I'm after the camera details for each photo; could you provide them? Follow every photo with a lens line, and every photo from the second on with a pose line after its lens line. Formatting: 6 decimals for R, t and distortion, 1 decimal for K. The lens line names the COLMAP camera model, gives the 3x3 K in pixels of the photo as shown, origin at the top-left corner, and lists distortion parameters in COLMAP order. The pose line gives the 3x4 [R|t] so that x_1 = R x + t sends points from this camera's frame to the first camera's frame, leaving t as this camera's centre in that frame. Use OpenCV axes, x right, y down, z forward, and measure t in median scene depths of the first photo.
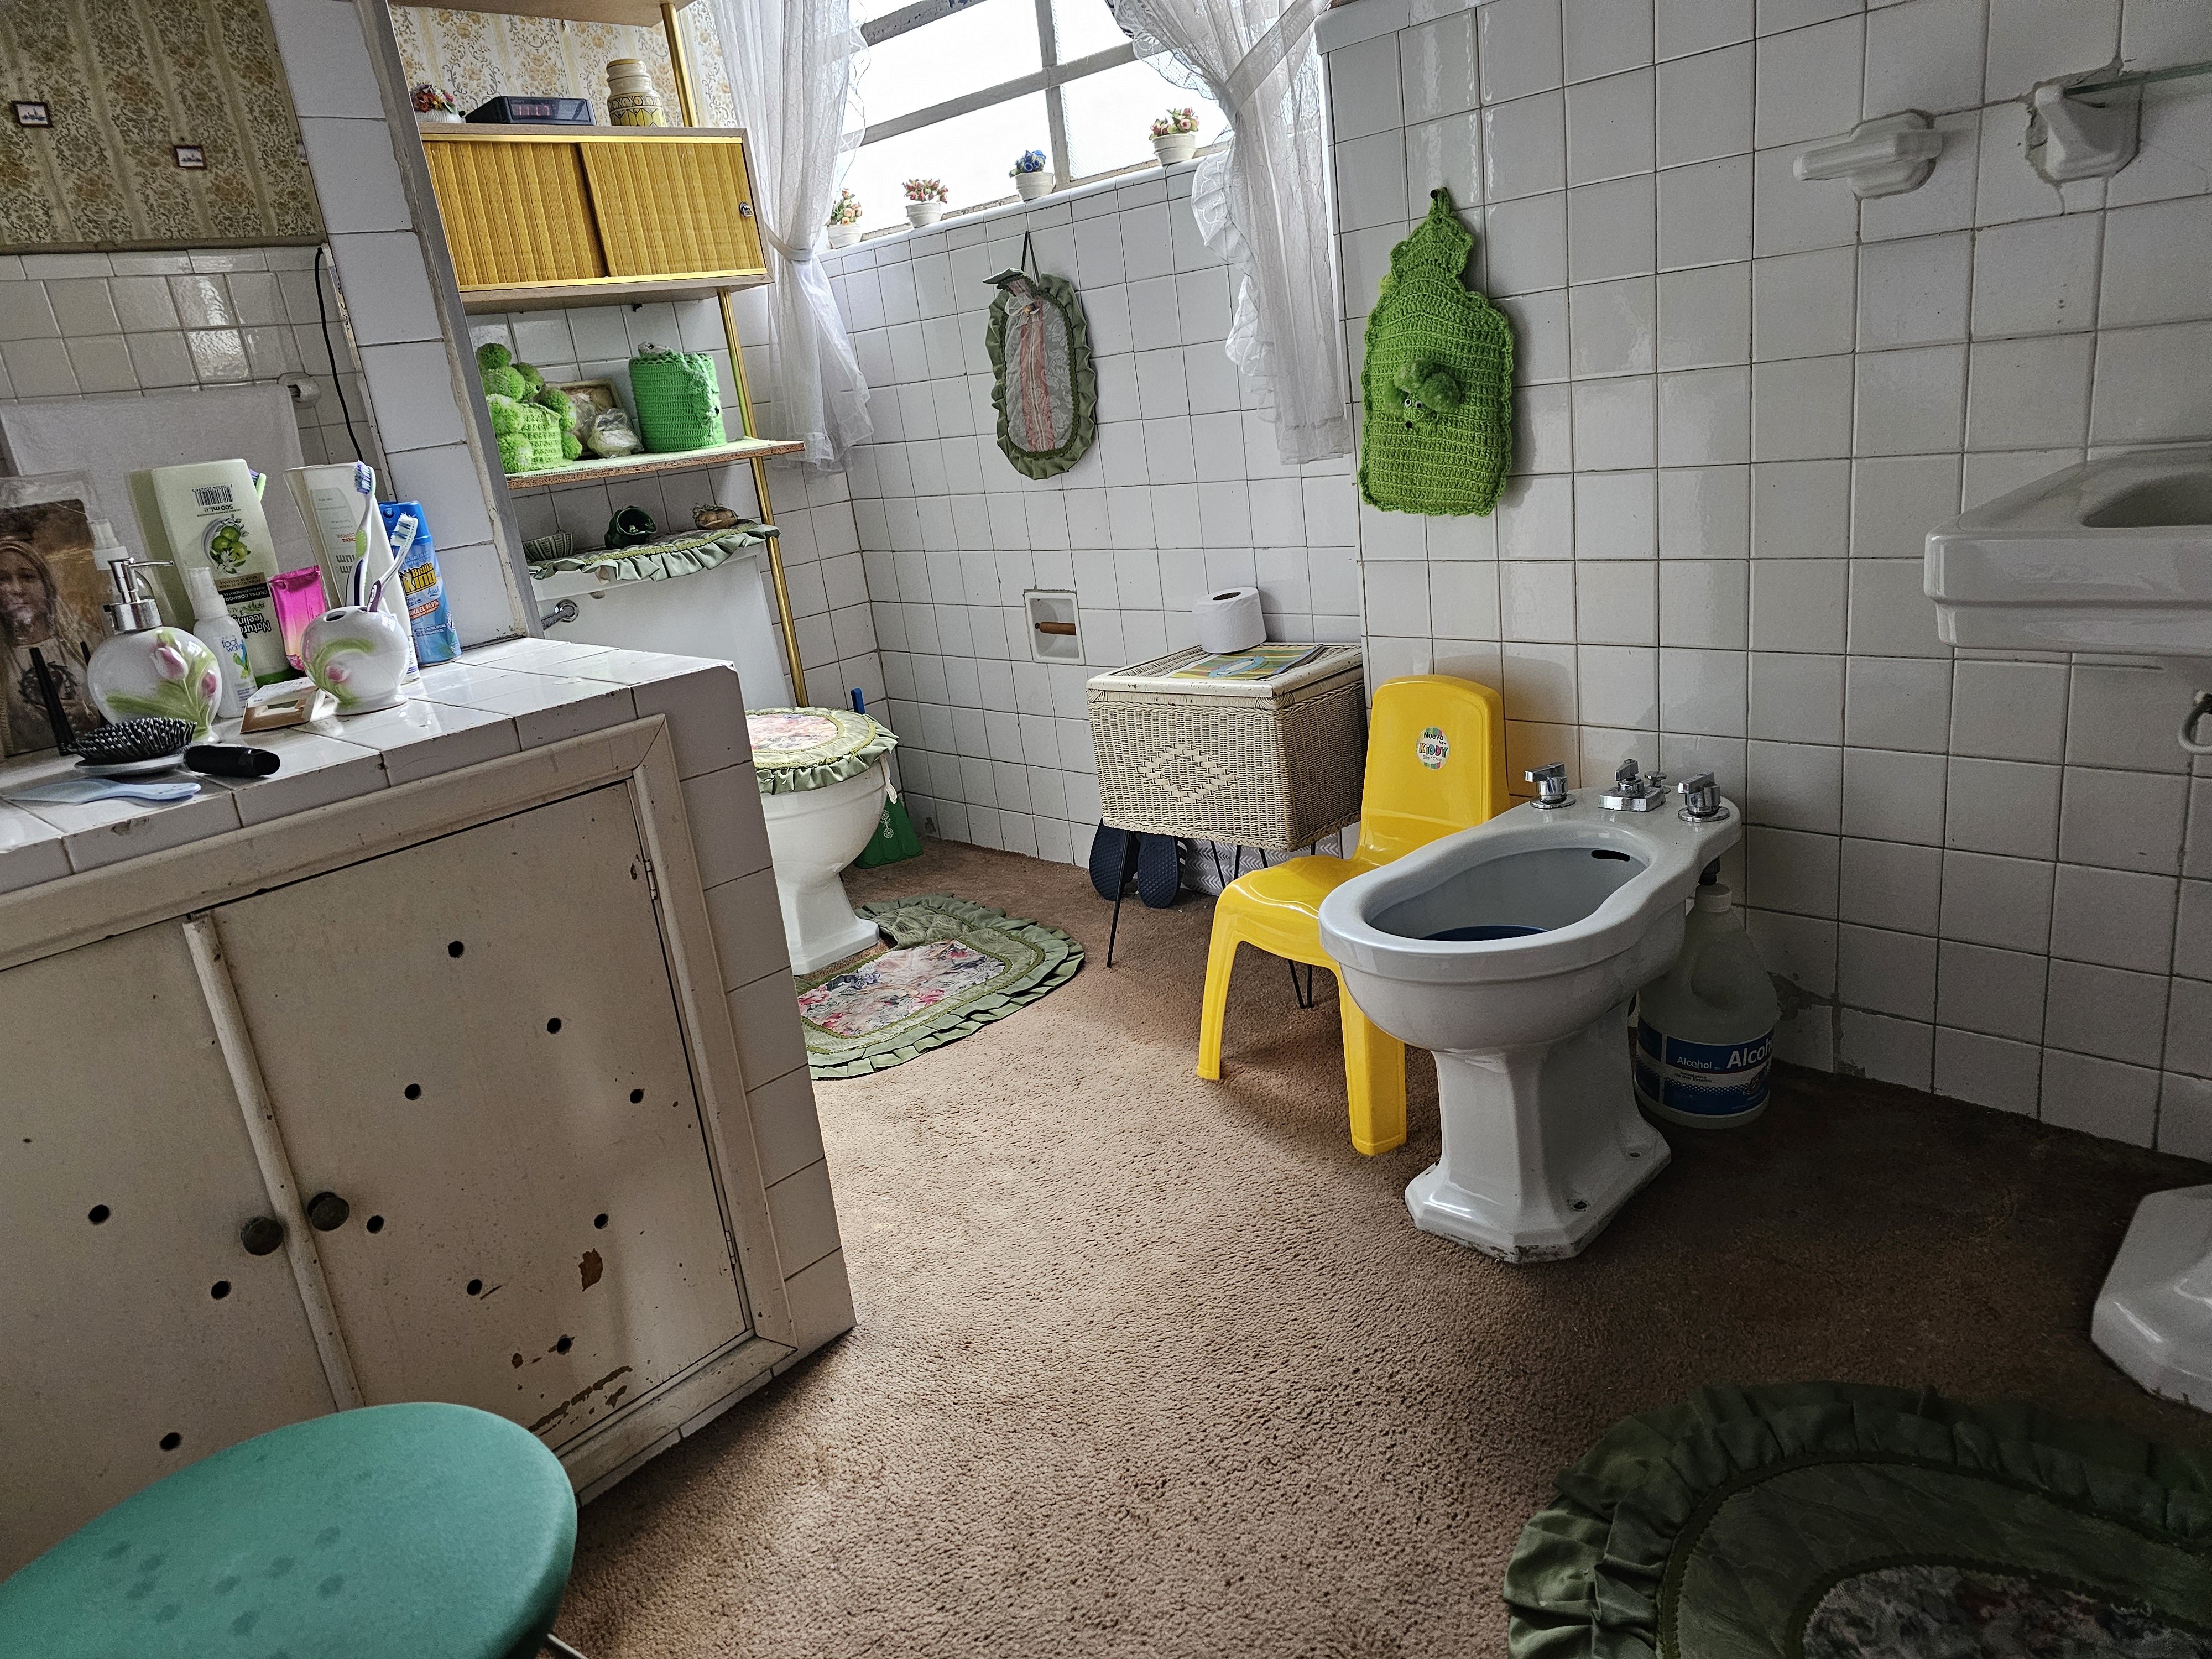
lens RADIAL K [[1473.0, 0, 1100.1], [0, 1473.0, 830.1], [0, 0, 1]] dist [0.080658, -0.086850]
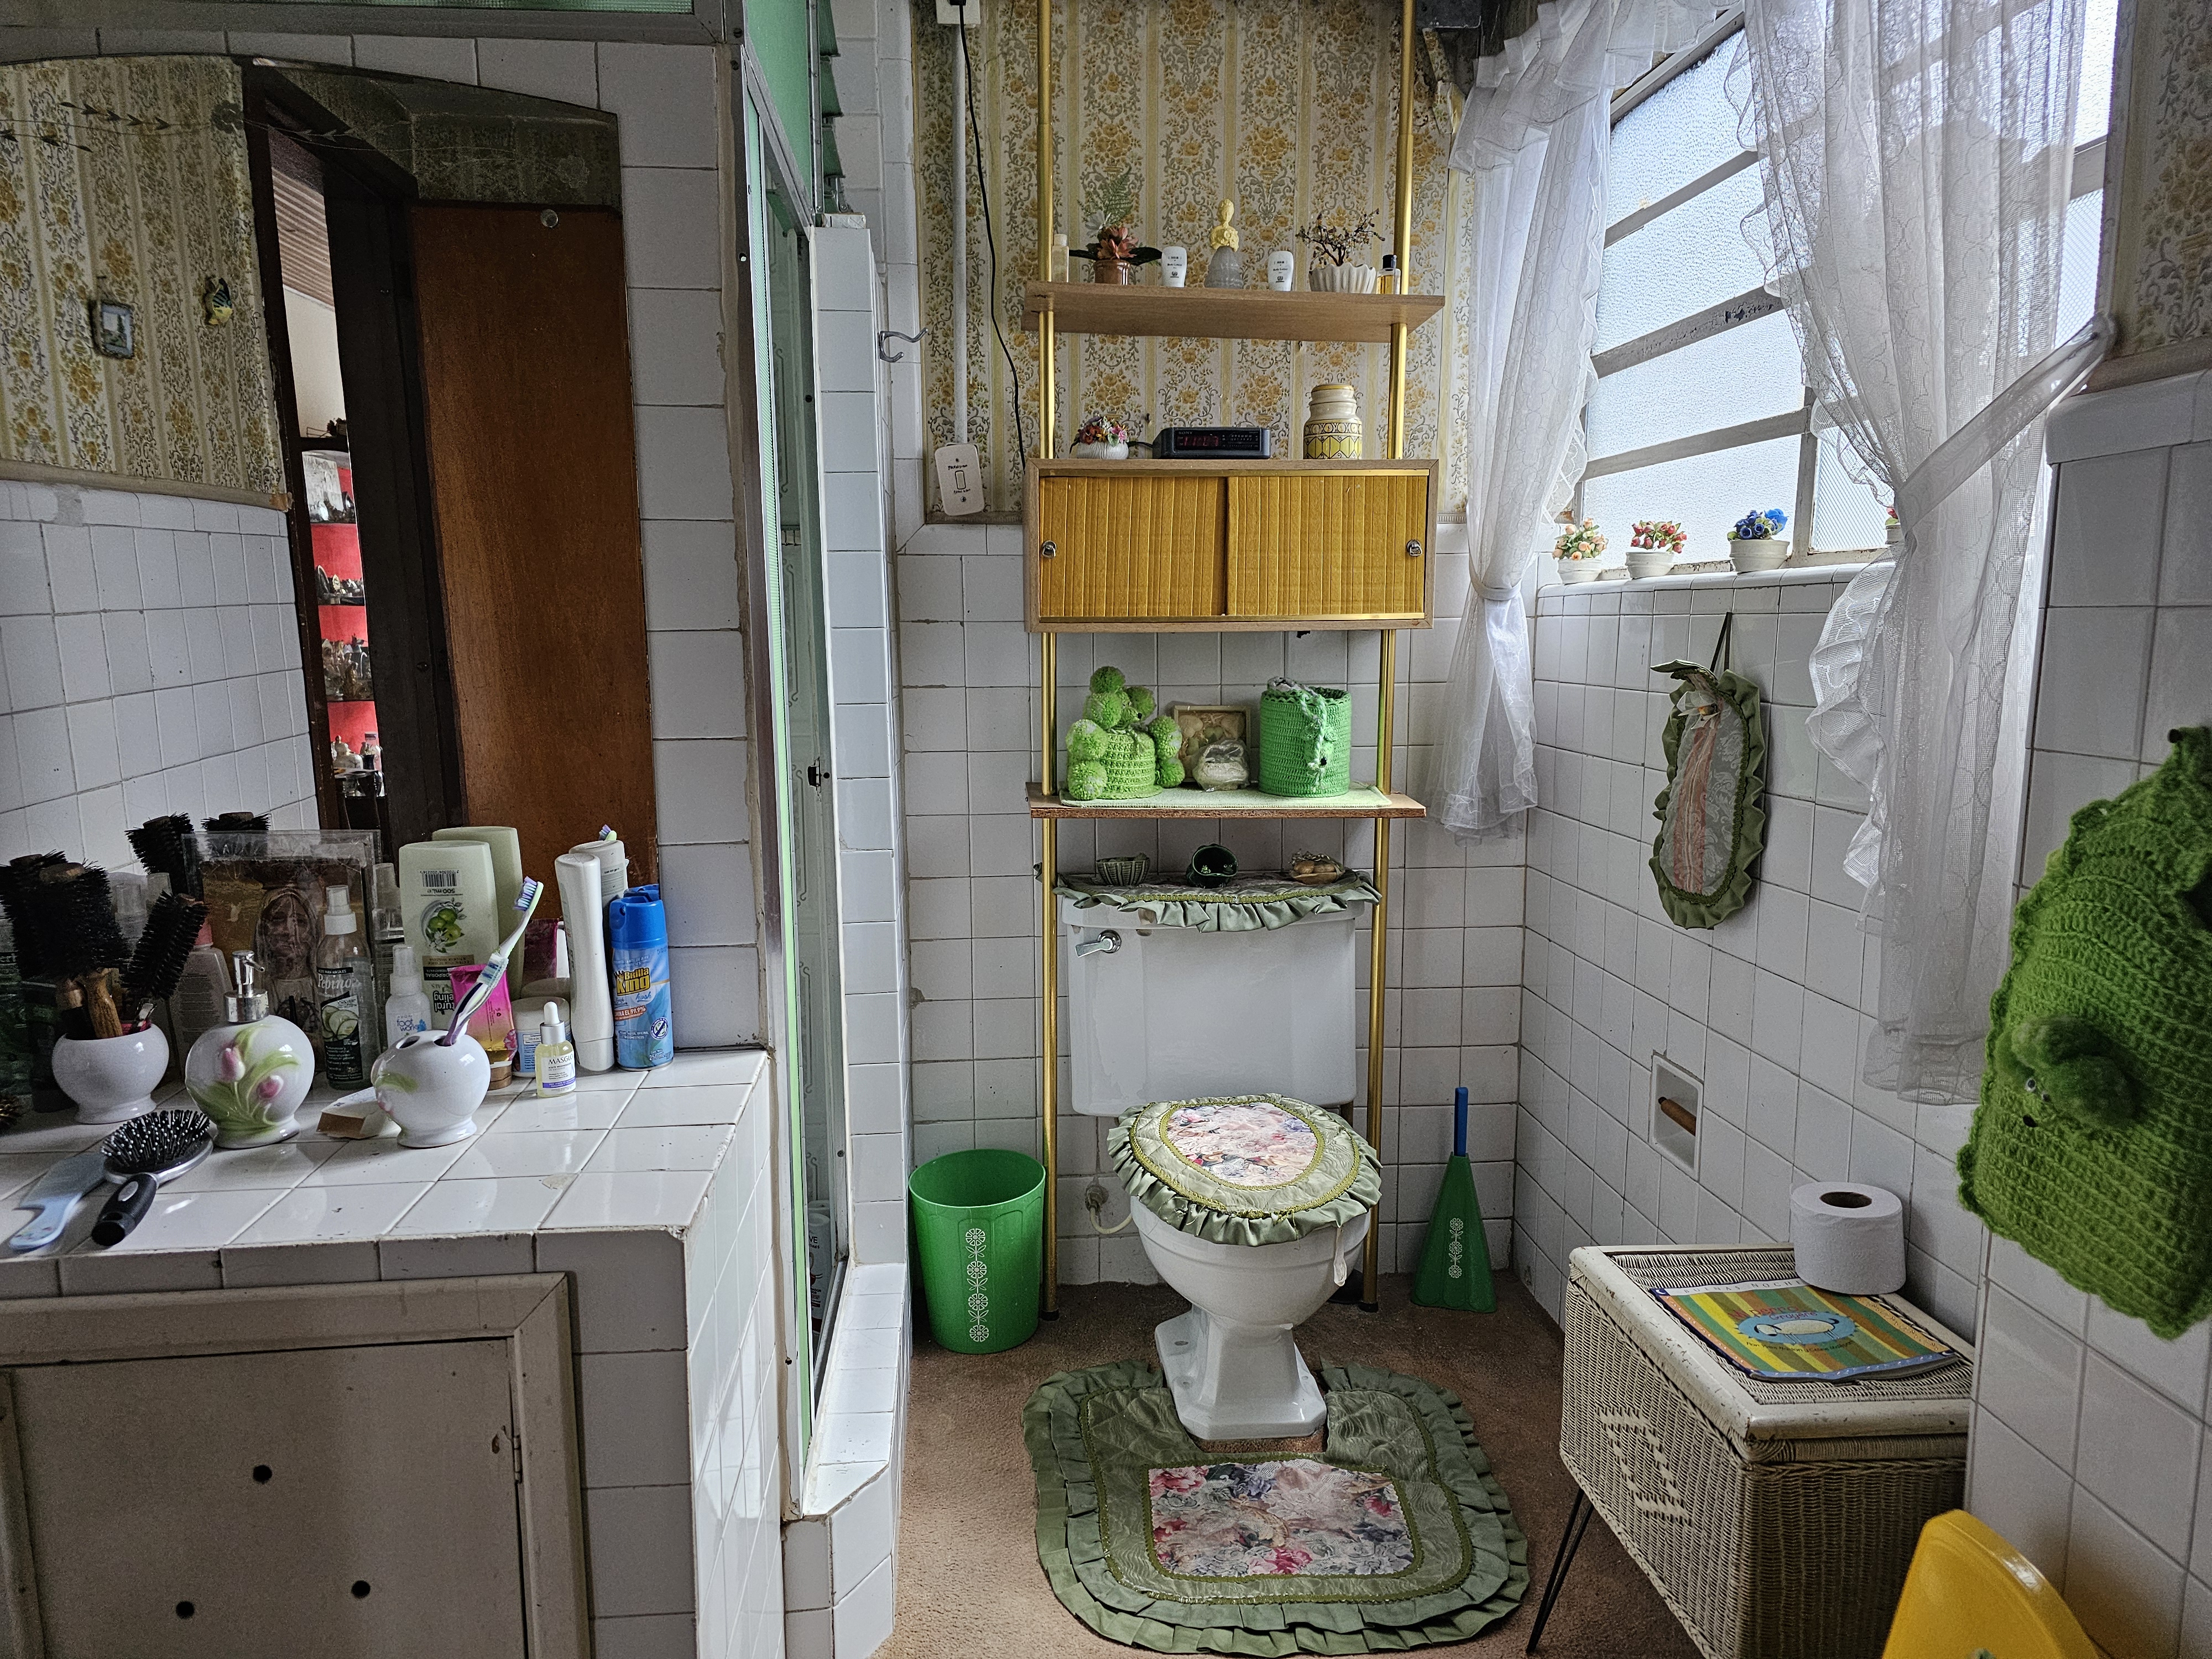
lens RADIAL K [[1470.9, 0, 1094.5], [0, 1470.9, 835.8], [0, 0, 1]] dist [0.069859, -0.064199]
pose [[0.753312, 0.214961, -0.621541, 0.209640], [-0.283023, 0.959046, -0.011339, -0.211199], [0.593649, 0.184452, 0.783300, 0.271919]]
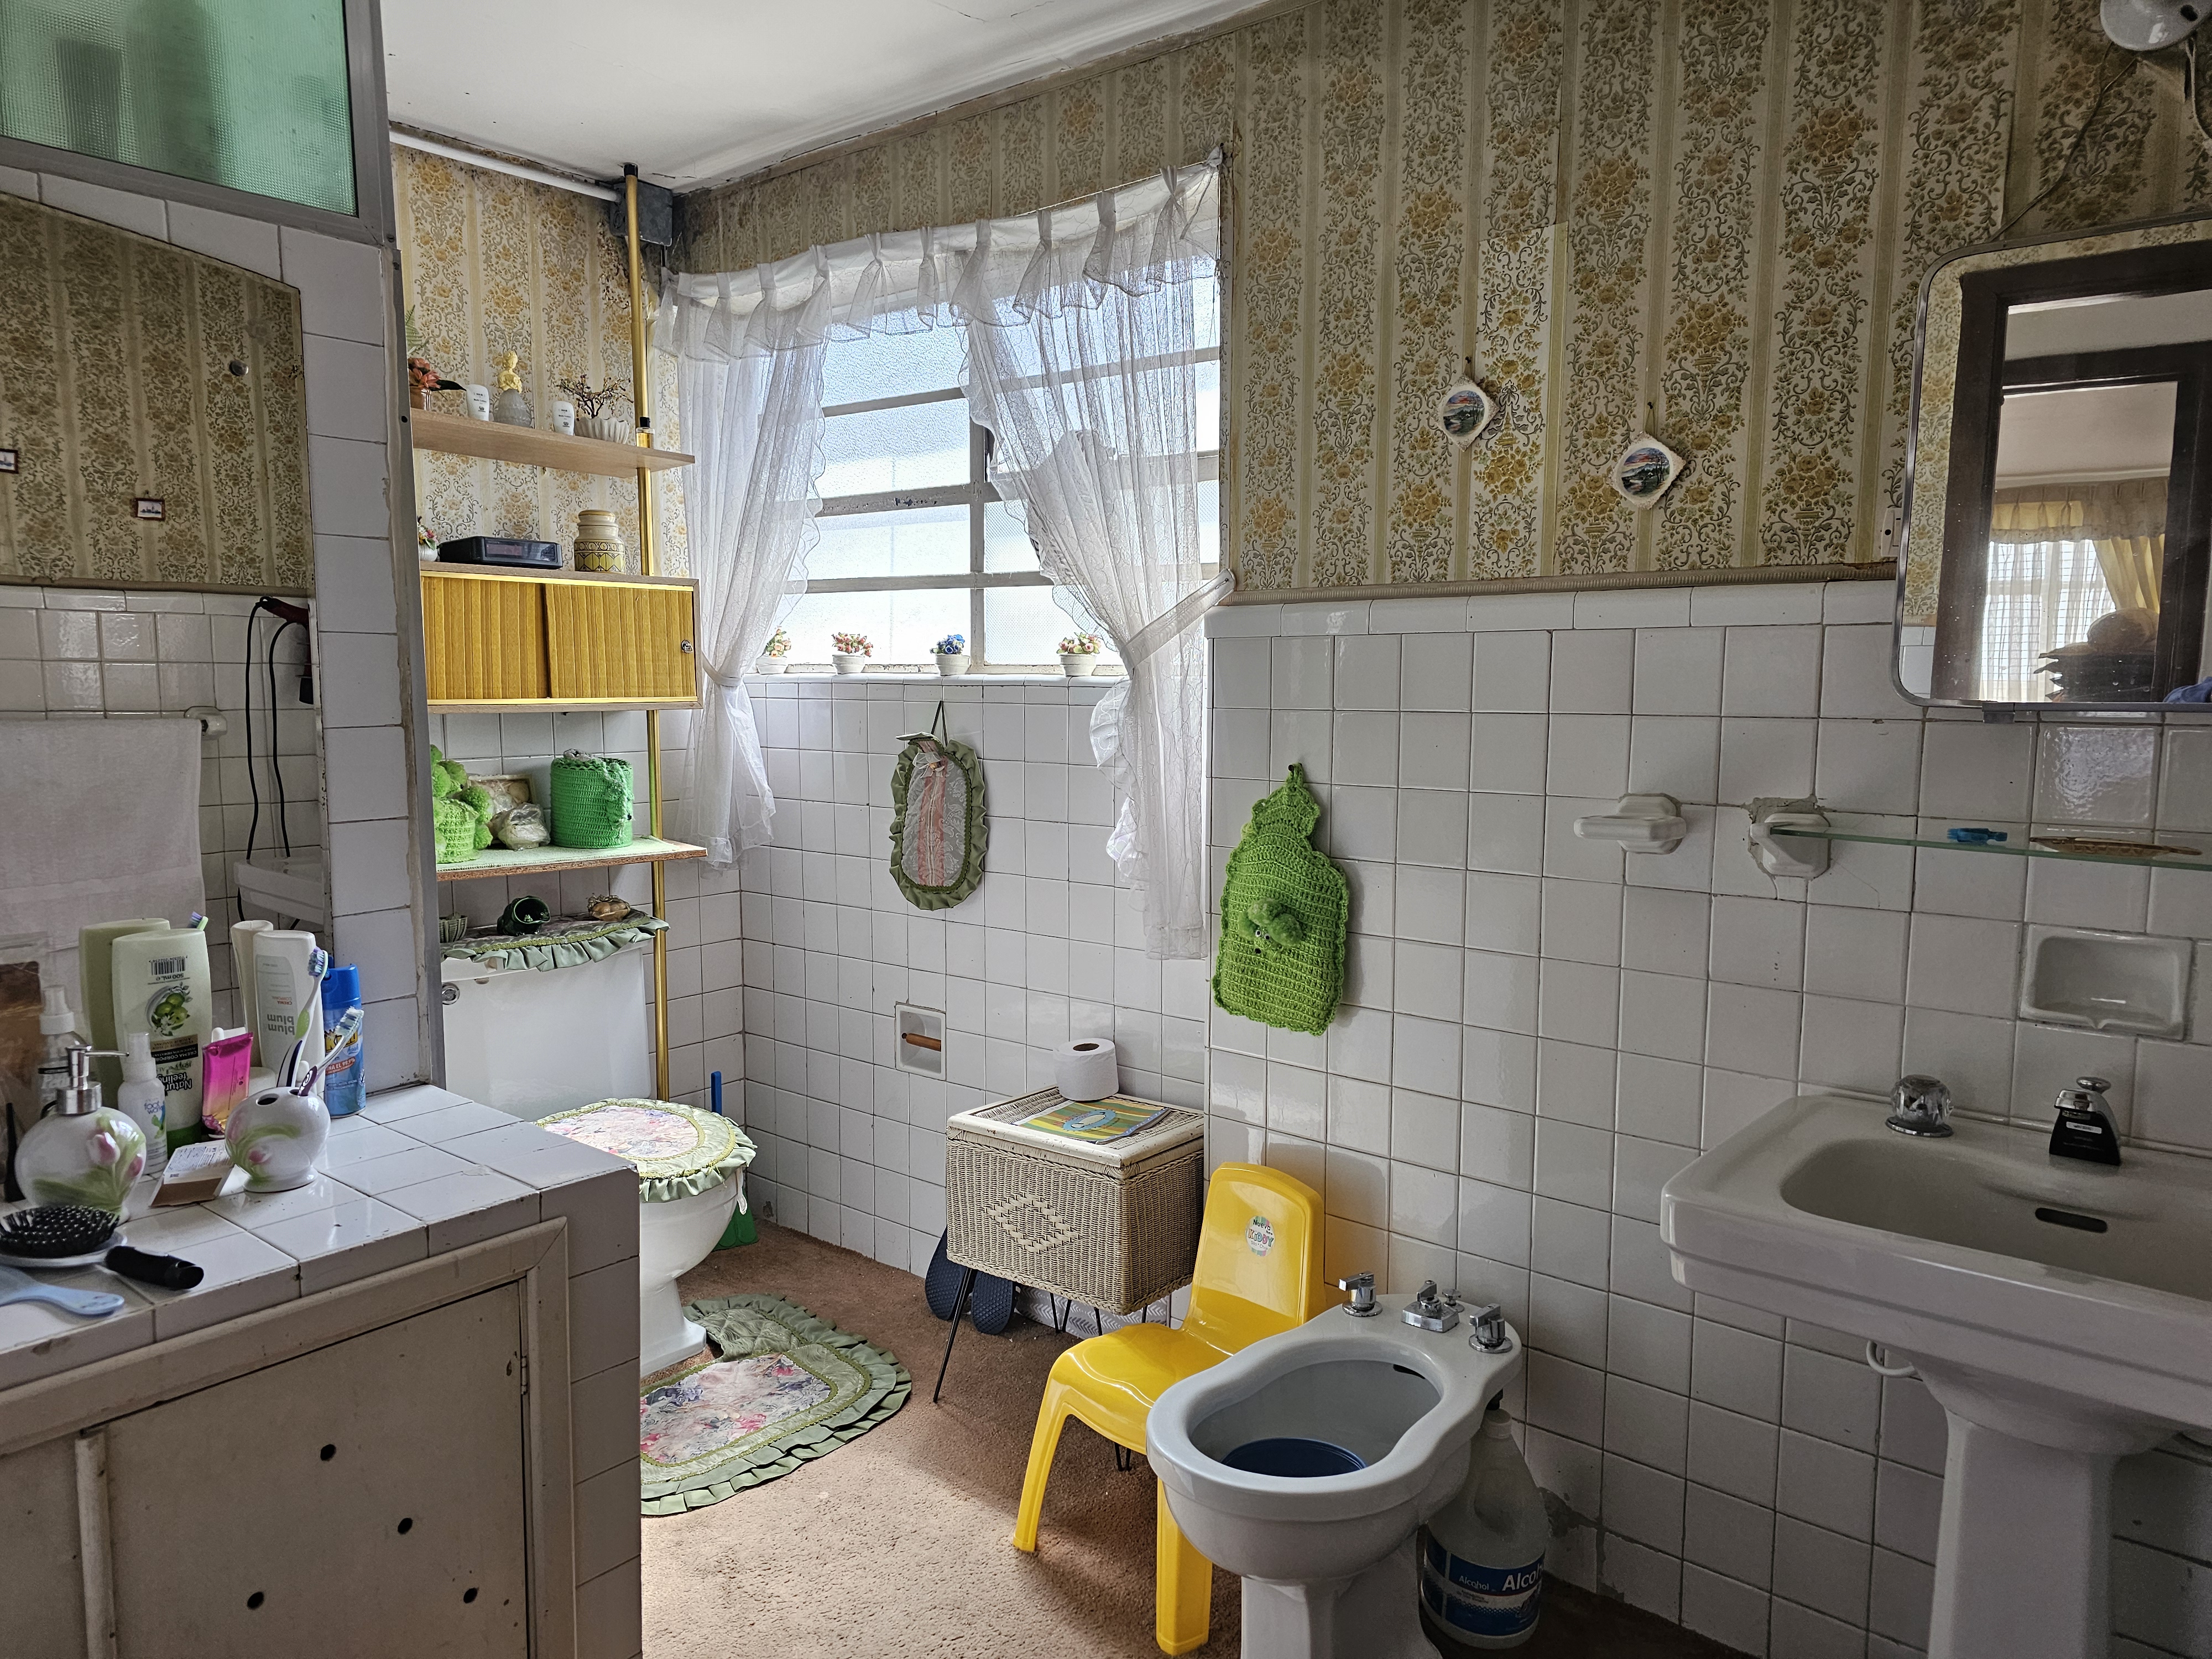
lens RADIAL K [[1472.5, 0, 1121.0], [0, 1472.5, 833.8], [0, 0, 1]] dist [0.055971, -0.040050]
pose [[0.987218, 0.116580, 0.108676, -0.024801], [-0.092161, 0.973880, -0.207518, -0.089904], [-0.130029, 0.194850, 0.972176, -0.088772]]
